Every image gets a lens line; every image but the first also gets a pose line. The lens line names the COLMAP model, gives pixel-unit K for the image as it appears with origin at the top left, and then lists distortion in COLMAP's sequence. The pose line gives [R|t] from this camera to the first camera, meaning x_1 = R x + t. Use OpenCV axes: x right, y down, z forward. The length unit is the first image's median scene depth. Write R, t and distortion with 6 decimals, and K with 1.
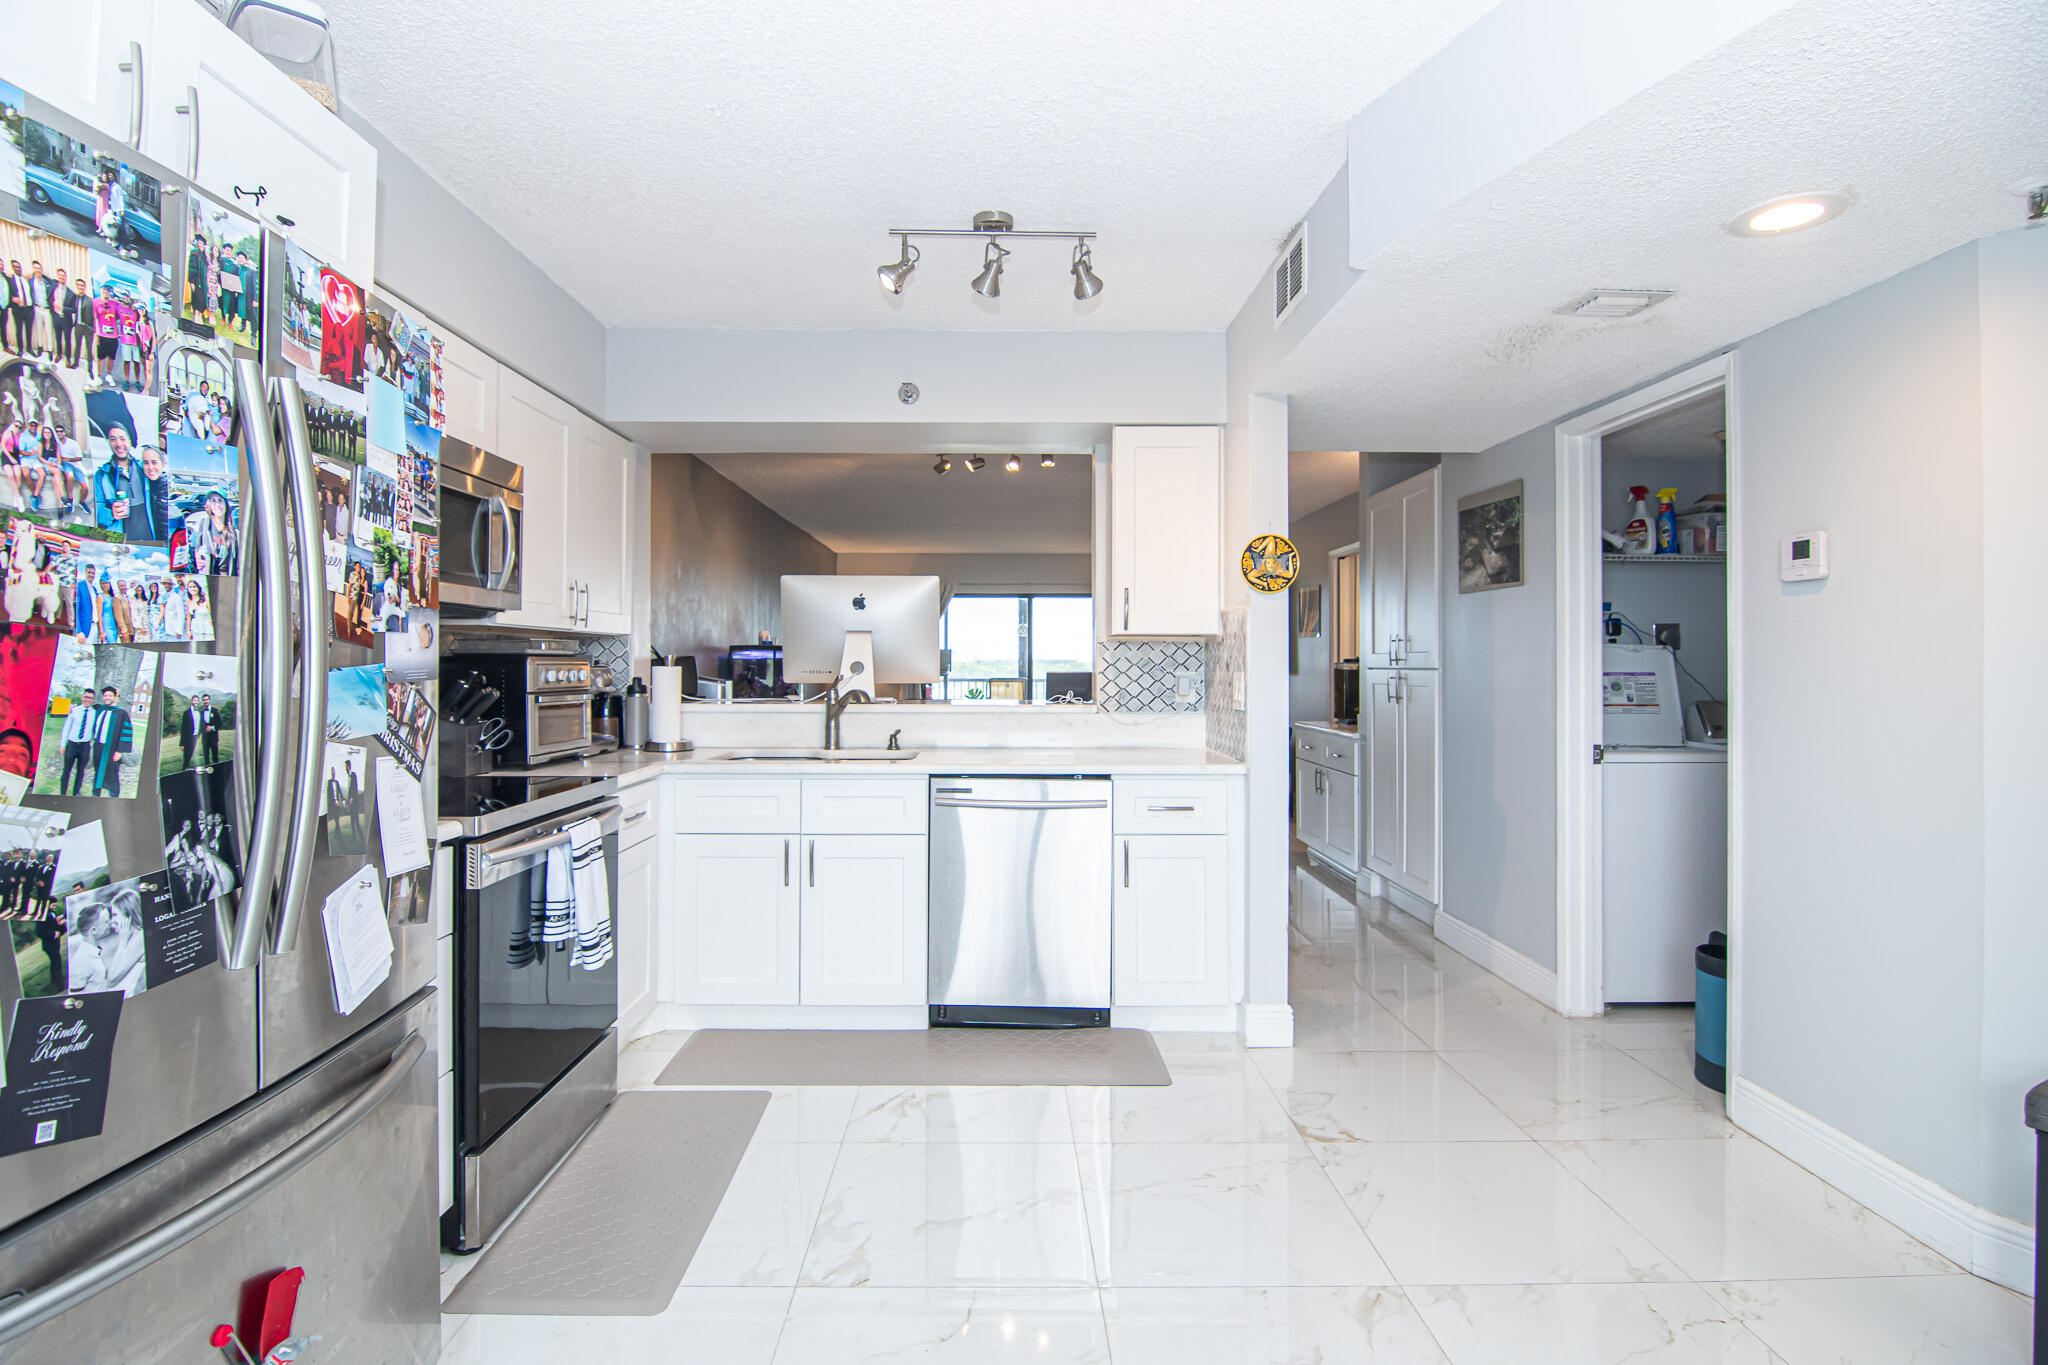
lens RADIAL K [[1037.8, 0, 982.0], [0, 1037.8, 657.2], [0, 0, 1]] dist [-0.001714, -0.012860]
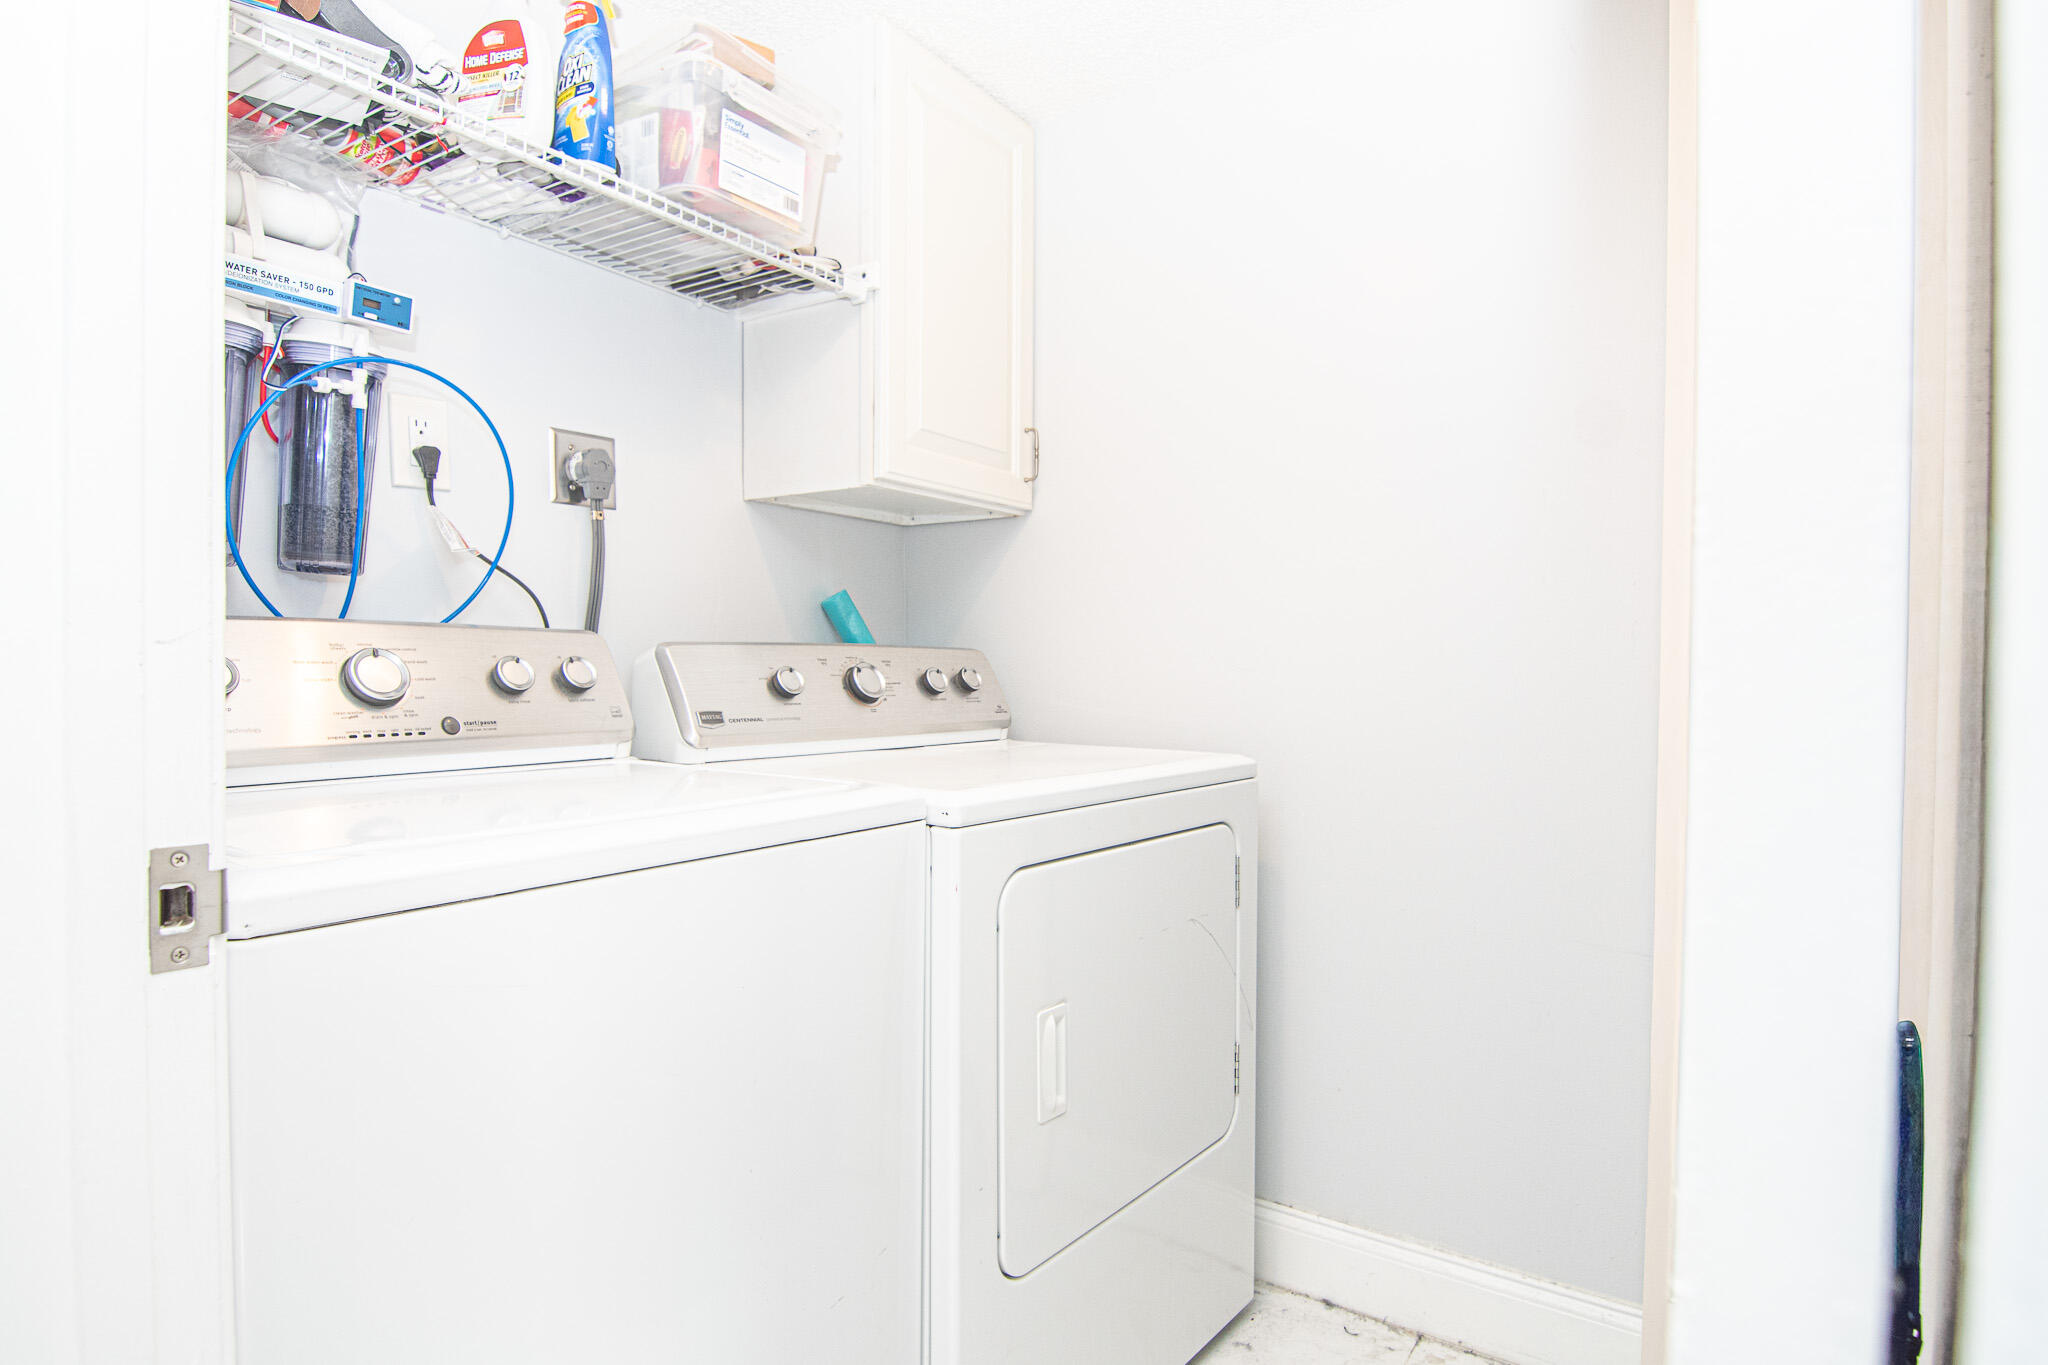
lens RADIAL K [[1126.2, 0, 1024.0], [0, 1126.2, 682.5], [0, 0, 1]] dist [-0.000463, -0.000335]
pose [[0.574548, -0.008146, 0.818430, 0.487349], [-0.010244, 0.999801, 0.017142, 0.051931], [-0.818407, -0.018233, 0.574350, 0.736552]]
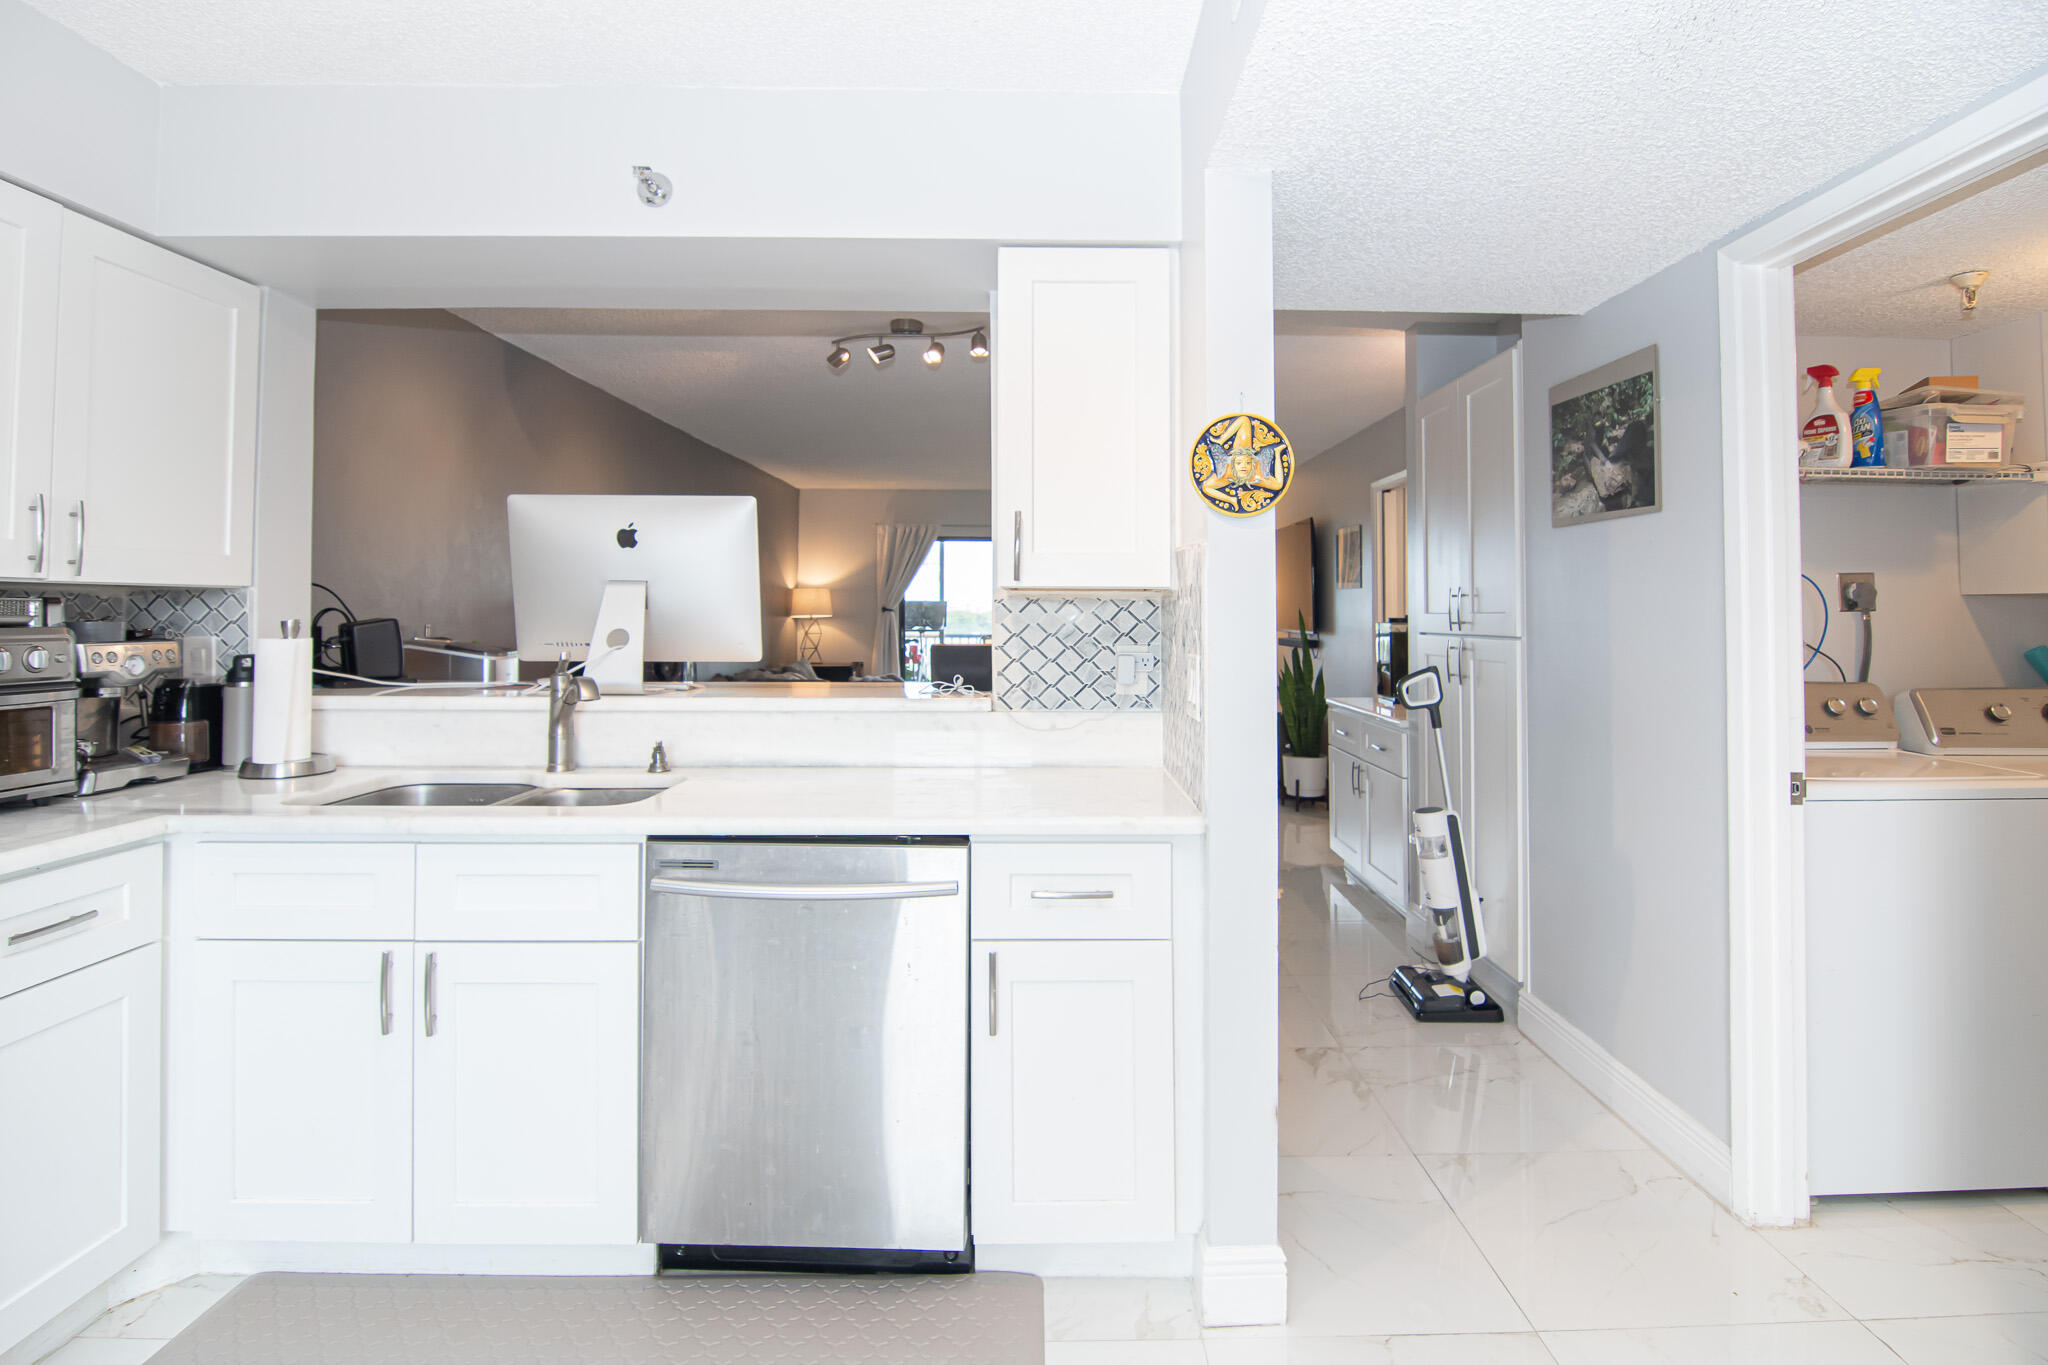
lens RADIAL K [[1043.6, 0, 1036.3], [0, 1043.6, 578.3], [0, 0, 1]] dist [-0.001881, -0.012298]
pose [[0.999996, 0.001902, 0.001919, 0.137378], [-0.001850, 0.999632, -0.027073, -0.010304], [-0.001969, 0.027069, 0.999632, 0.361062]]
